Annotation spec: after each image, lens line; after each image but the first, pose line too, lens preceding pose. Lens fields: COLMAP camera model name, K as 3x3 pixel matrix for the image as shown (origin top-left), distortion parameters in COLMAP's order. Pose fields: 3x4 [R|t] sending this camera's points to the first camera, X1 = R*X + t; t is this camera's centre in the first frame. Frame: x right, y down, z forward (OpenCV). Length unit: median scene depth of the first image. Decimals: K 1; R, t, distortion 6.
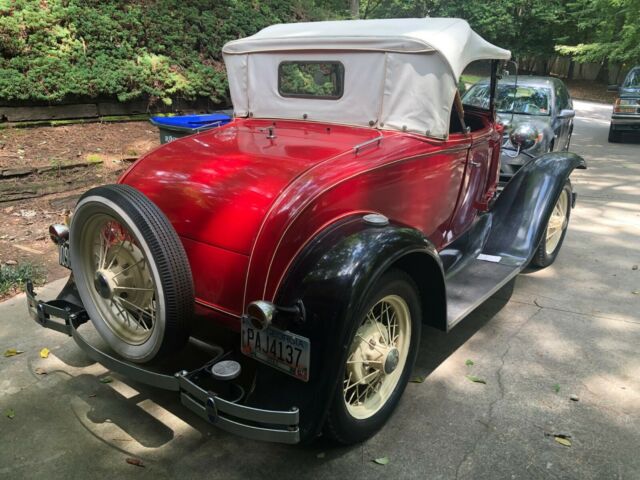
lens RADIAL K [[524.2, 0, 320.2], [0, 524.2, 234.6], [0, 0, 1]] dist [0.019750, -0.002041]
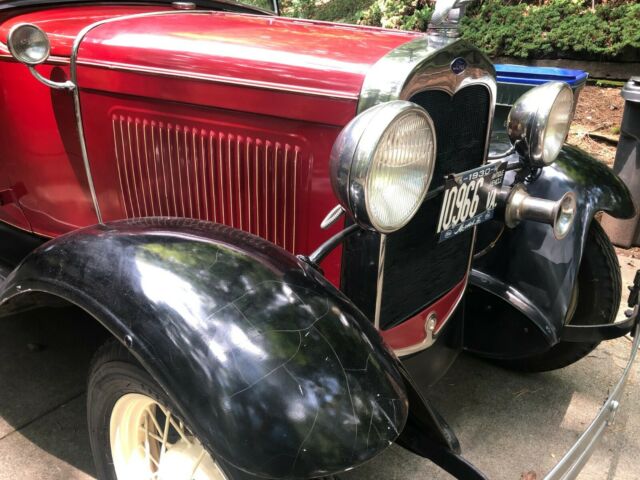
lens RADIAL K [[524.2, 0, 317.8], [0, 524.2, 236.6], [0, 0, 1]] dist [0.019750, -0.002041]
pose [[-0.058641, 0.350588, -0.934692, 0.462239], [-0.331240, 0.876425, 0.349514, -0.175742], [0.941723, 0.330103, 0.064734, 0.750268]]
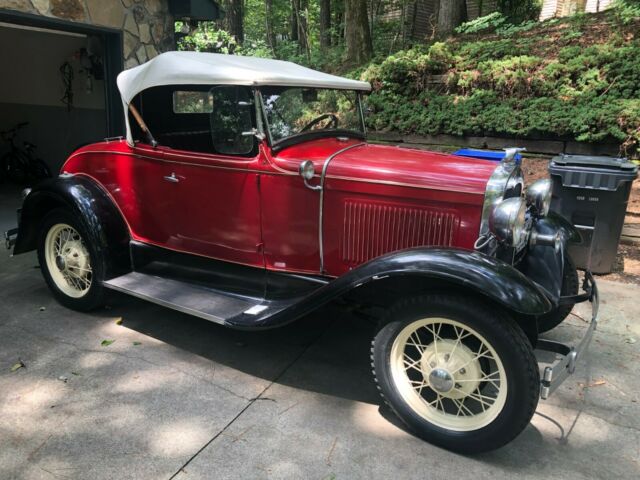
lens RADIAL K [[524.2, 0, 320.7], [0, 524.2, 233.7], [0, 0, 1]] dist [0.019750, -0.002041]
pose [[0.114401, 0.243031, -0.963249, 0.696596], [-0.326020, 0.925099, 0.194686, -0.168172], [0.938415, 0.291766, 0.185066, 0.551641]]
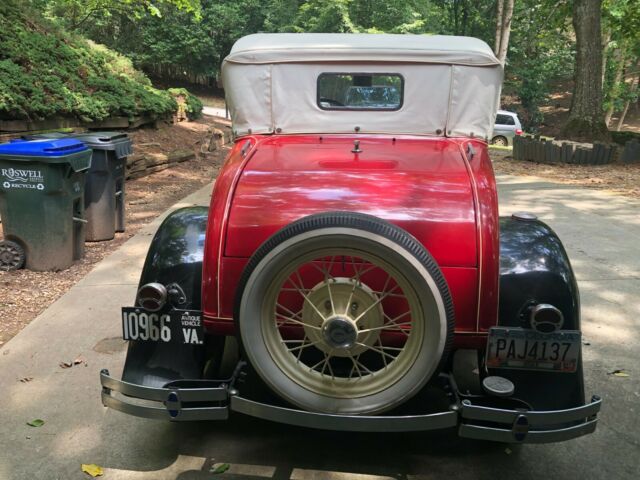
lens RADIAL K [[524.2, 0, 315.8], [0, 524.2, 236.9], [0, 0, 1]] dist [0.019750, -0.002041]
pose [[0.848170, -0.142837, 0.510104, -0.297421], [0.158607, 0.987260, 0.012727, -0.025307], [-0.505423, 0.070112, 0.860019, 0.104225]]
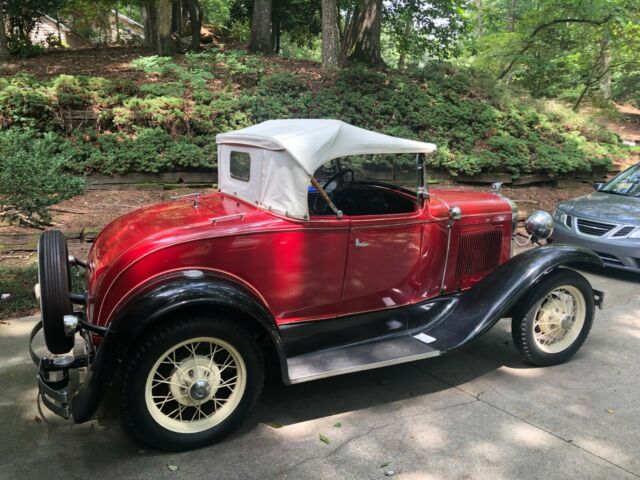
lens RADIAL K [[524.2, 0, 317.2], [0, 524.2, 231.9], [0, 0, 1]] dist [0.019750, -0.002041]
pose [[0.896684, 0.089796, -0.433467, 0.342472], [-0.144443, 0.984965, -0.094758, -0.019611], [0.418441, 0.147579, 0.896174, -0.022555]]
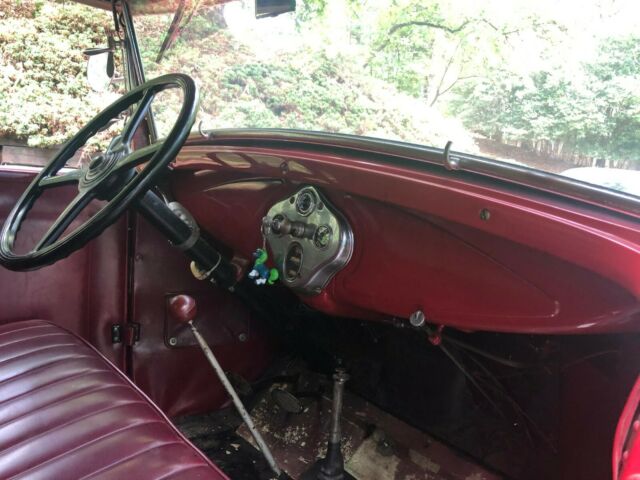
lens RADIAL K [[524.2, 0, 316.1], [0, 524.2, 234.4], [0, 0, 1]] dist [0.019750, -0.002041]
pose [[0.984087, 0.113701, -0.136544, 0.134166], [-0.132947, 0.981002, -0.141279, -0.115716], [0.117886, 0.157184, 0.980508, 0.484926]]
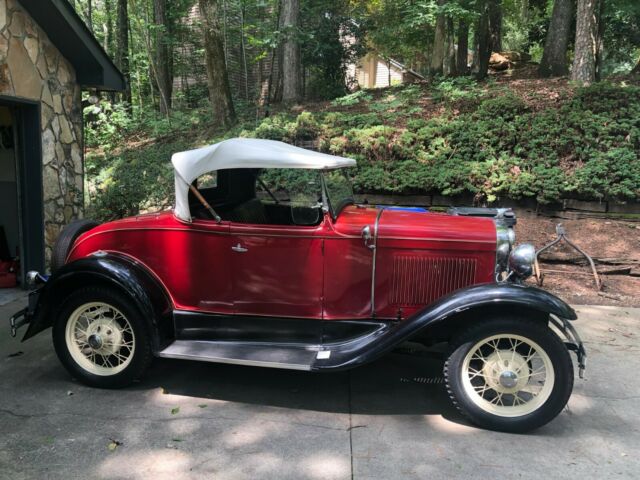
lens RADIAL K [[524.2, 0, 323.5], [0, 524.2, 238.3], [0, 0, 1]] dist [0.019750, -0.002041]
pose [[0.462642, 0.132306, -0.876617, 0.721611], [-0.278059, 0.960562, -0.001772, -0.103566], [0.841811, 0.244571, 0.481185, 0.278939]]
